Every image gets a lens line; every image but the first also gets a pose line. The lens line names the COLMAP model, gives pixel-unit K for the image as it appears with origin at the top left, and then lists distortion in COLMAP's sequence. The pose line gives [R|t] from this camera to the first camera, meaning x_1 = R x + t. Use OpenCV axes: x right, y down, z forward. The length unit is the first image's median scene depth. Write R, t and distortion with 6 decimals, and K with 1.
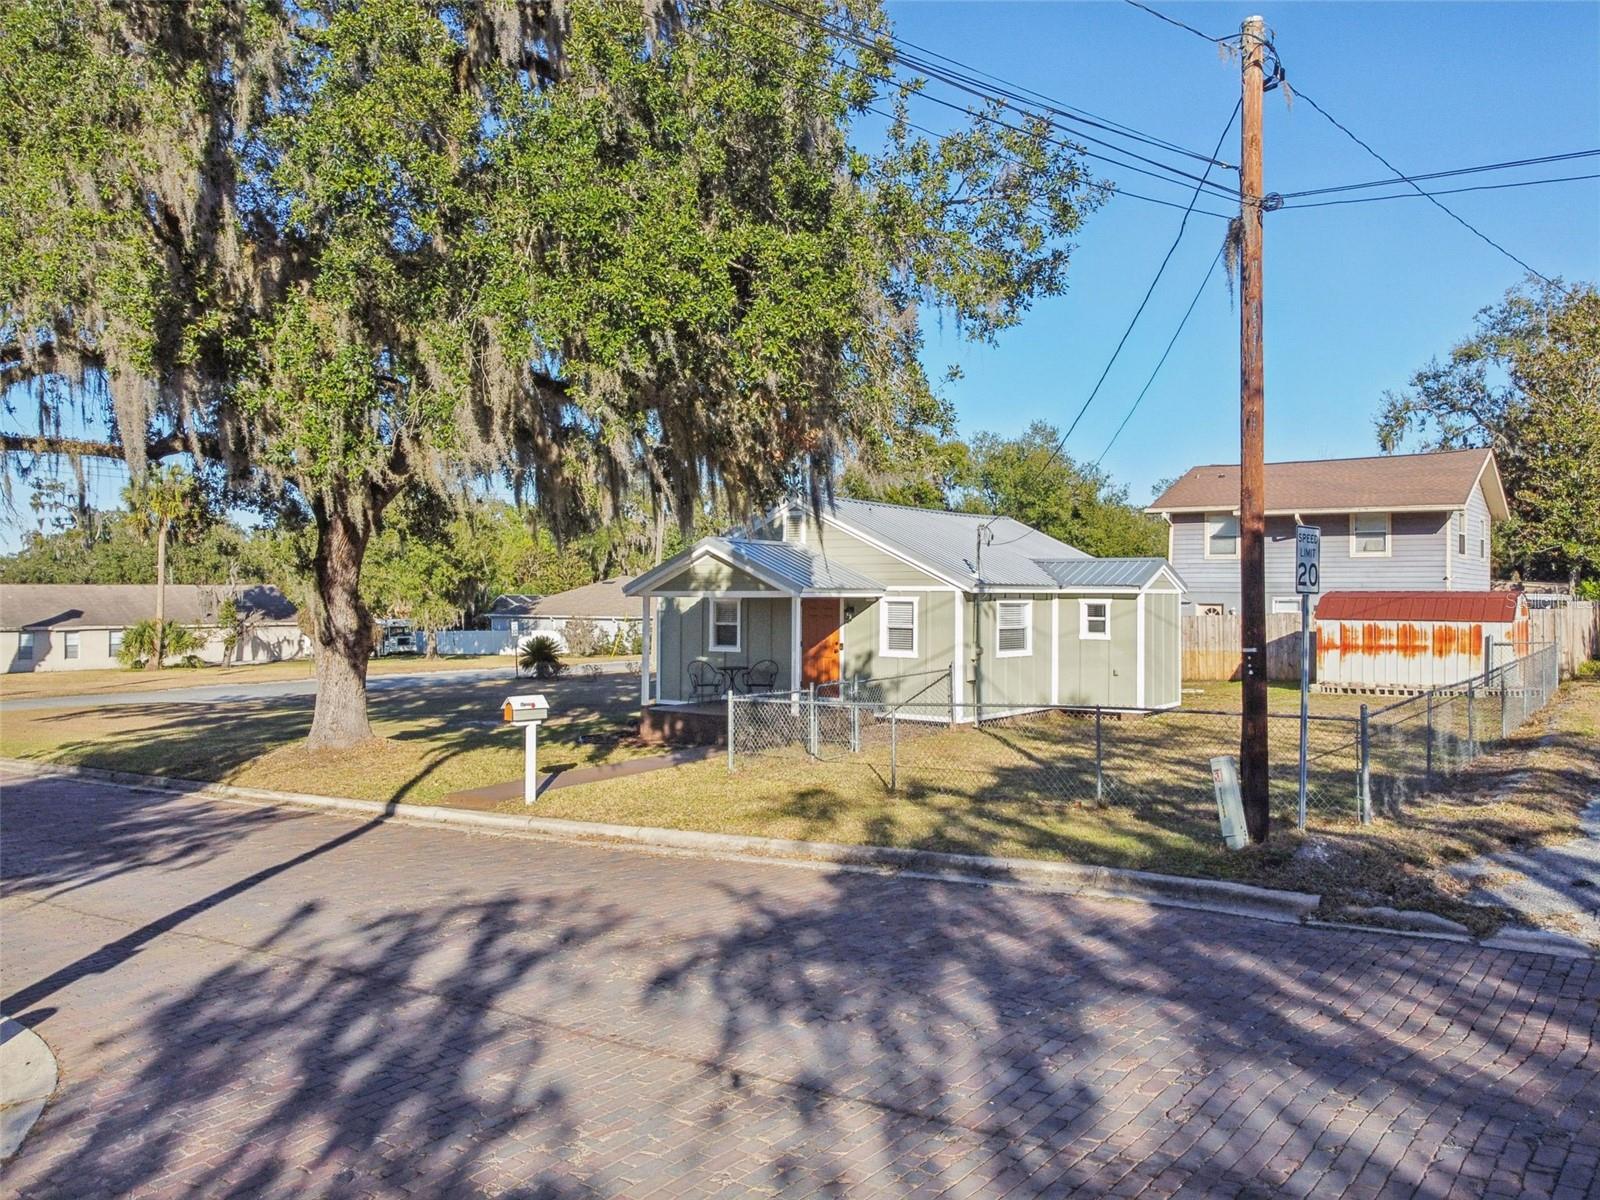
lens RADIAL K [[1250.6, 0, 794.0], [0, 1250.6, 584.4], [0, 0, 1]] dist [0.010044, -0.011657]
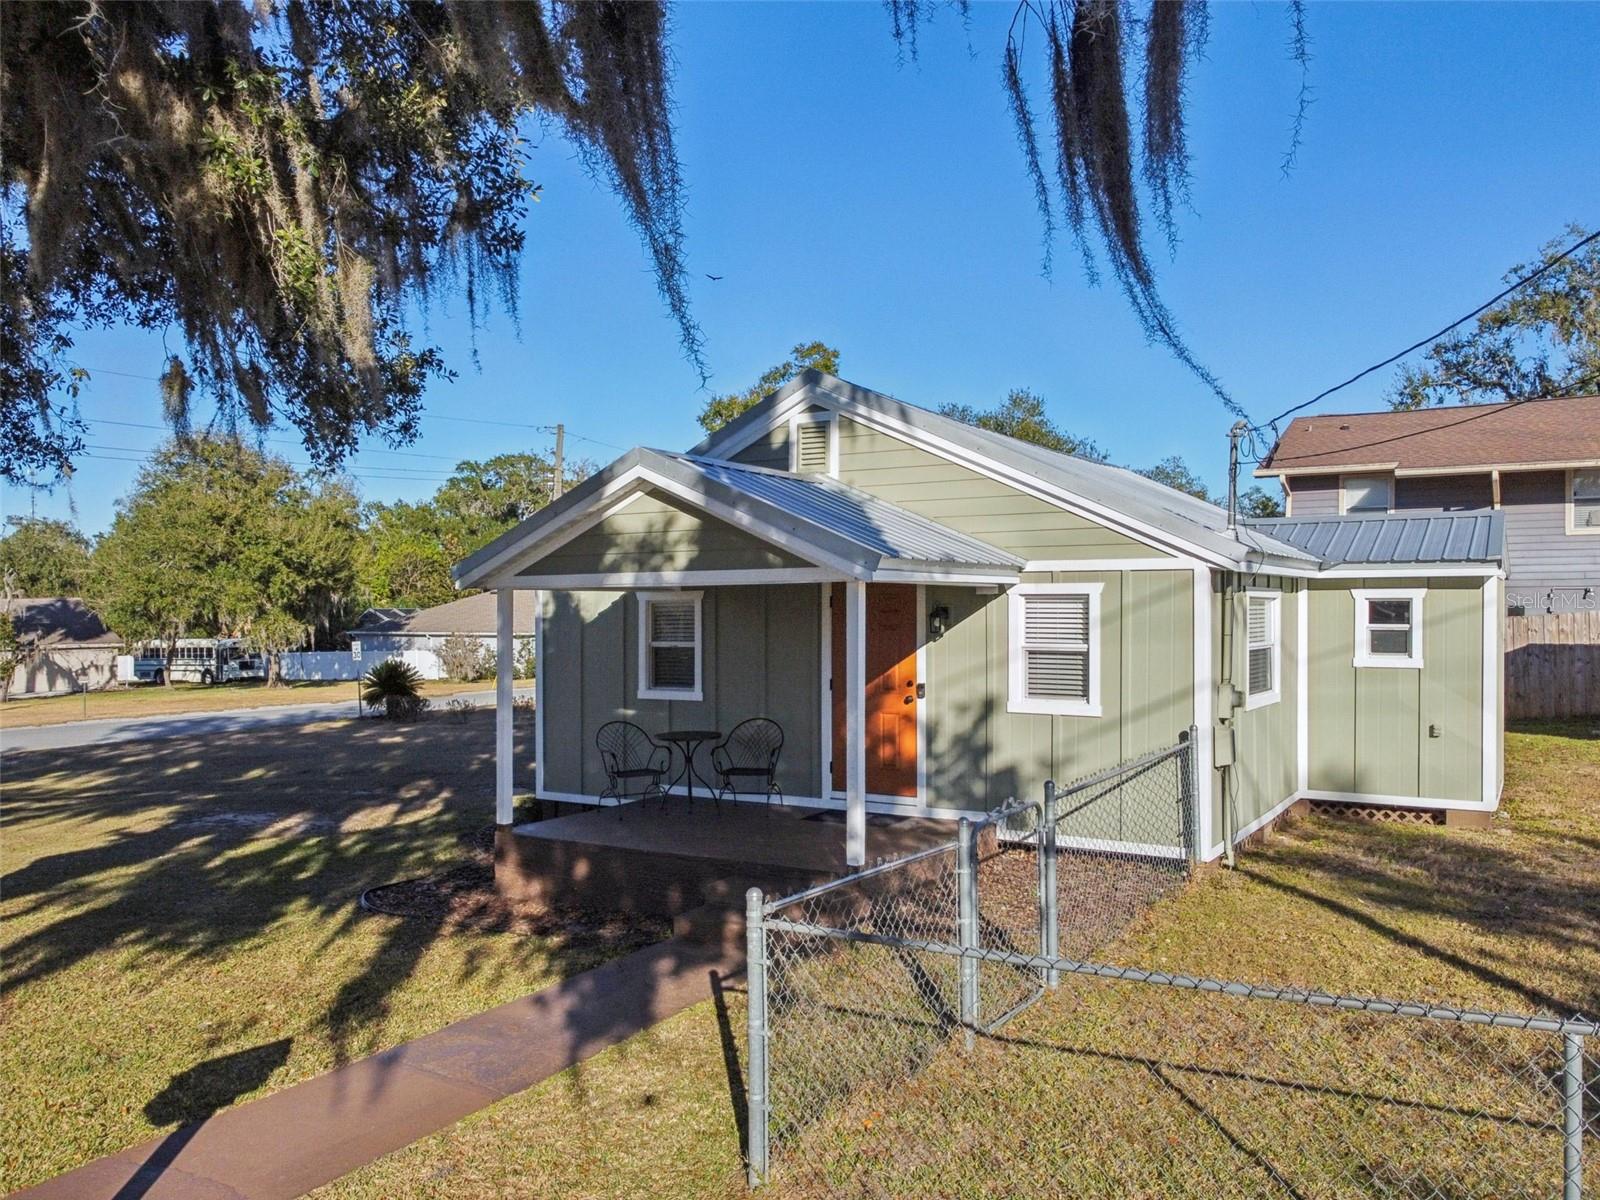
lens RADIAL K [[1250.6, 0, 792.4], [0, 1250.6, 609.3], [0, 0, 1]] dist [0.010044, -0.011657]
pose [[0.997209, -0.008929, 0.074127, -0.038922], [0.008258, 0.999922, 0.009350, 0.011633], [-0.074205, -0.008712, 0.997205, 0.439387]]
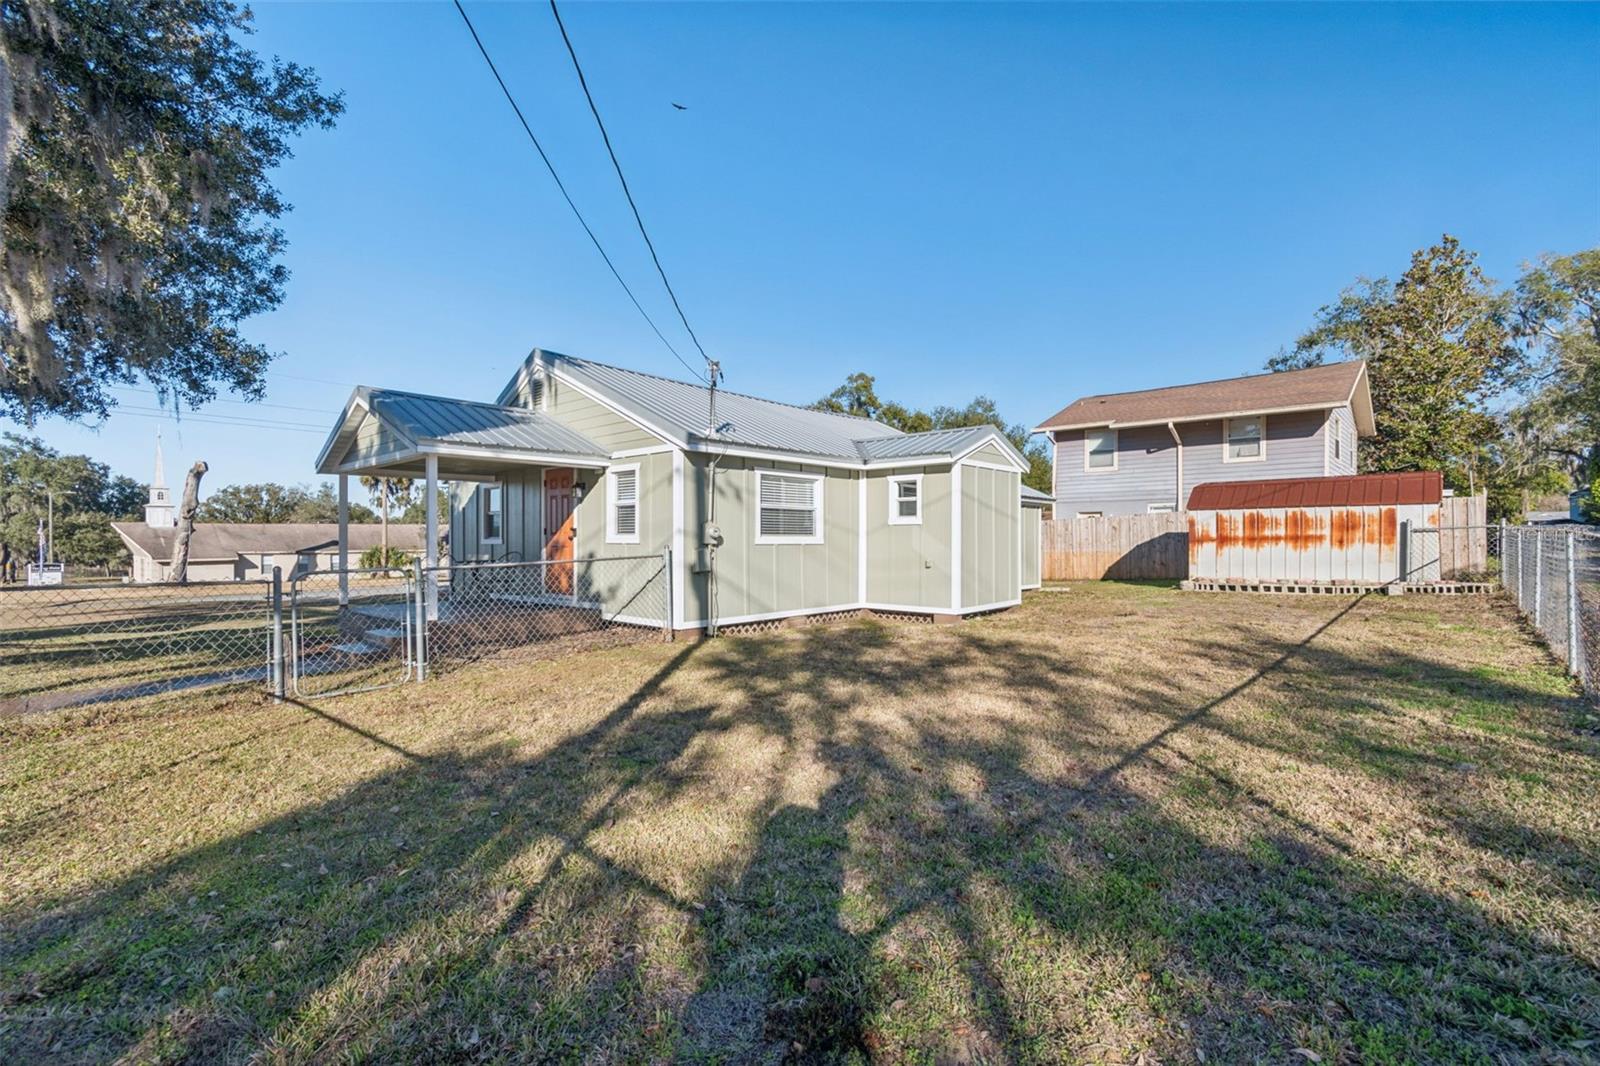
lens RADIAL K [[713.7, 0, 805.7], [0, 713.7, 548.3], [0, 0, 1]] dist [0.003465, -0.001240]
pose [[0.994888, -0.007605, -0.100697, 0.195646], [0.009687, 0.999749, 0.020197, 0.043508], [0.100518, -0.021069, 0.994712, 0.463393]]
